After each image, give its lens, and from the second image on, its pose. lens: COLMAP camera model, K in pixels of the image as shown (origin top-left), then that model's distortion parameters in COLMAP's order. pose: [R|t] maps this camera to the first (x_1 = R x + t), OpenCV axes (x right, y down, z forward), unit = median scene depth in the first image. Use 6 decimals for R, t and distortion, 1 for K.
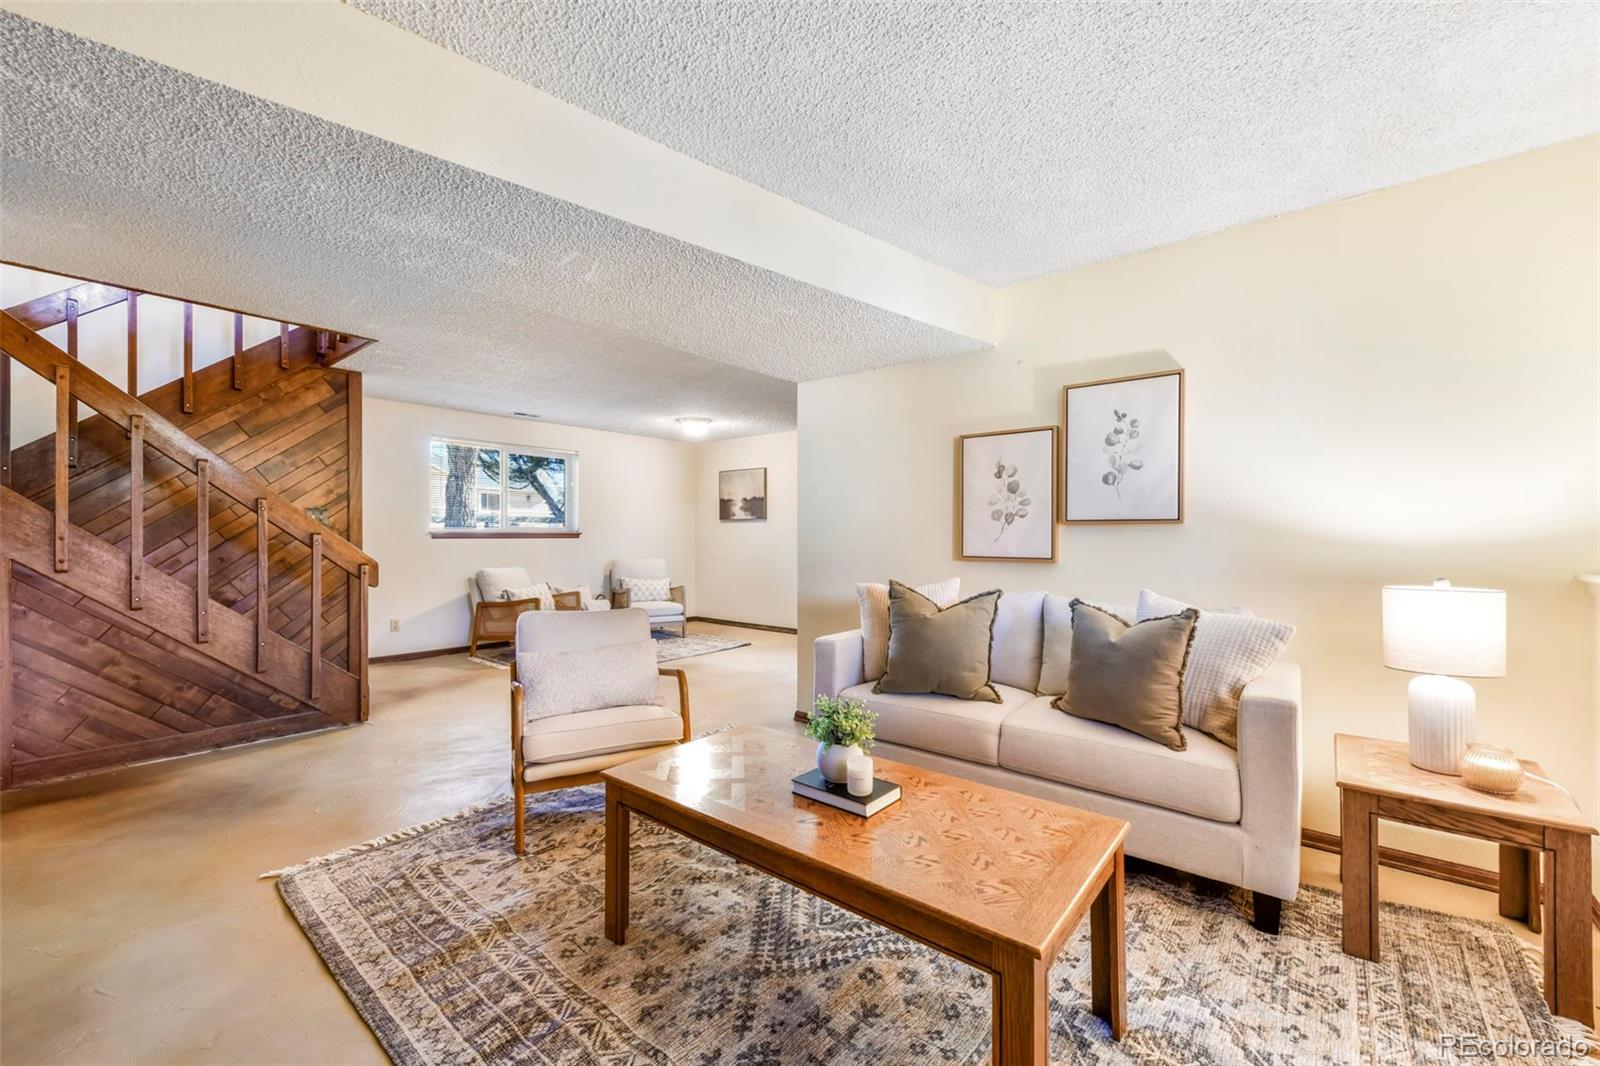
lens RADIAL K [[653.4, 0, 797.2], [0, 653.4, 530.1], [0, 0, 1]] dist [0.010870, -0.001794]
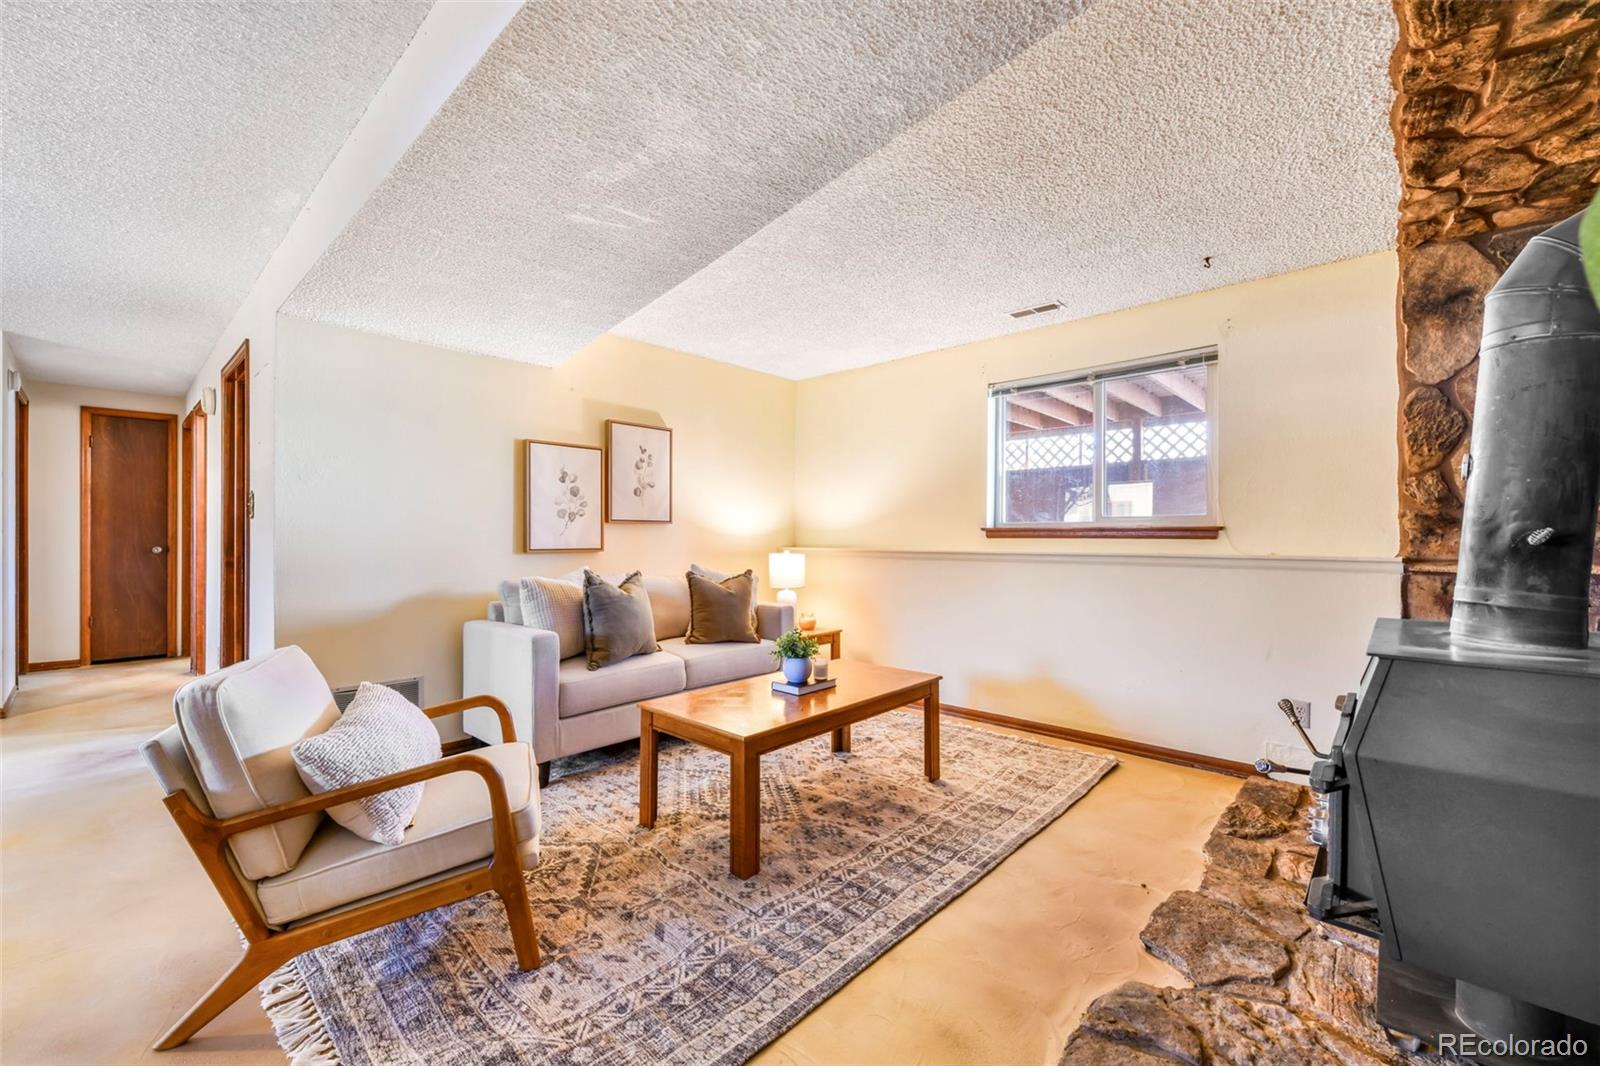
lens RADIAL K [[653.4, 0, 798.3], [0, 653.4, 532.2], [0, 0, 1]] dist [0.010870, -0.001794]
pose [[0.046941, 0.001508, 0.998897, -0.836767], [-0.009510, 0.999954, -0.001063, 0.007712], [-0.998852, -0.009449, 0.046953, 0.502188]]
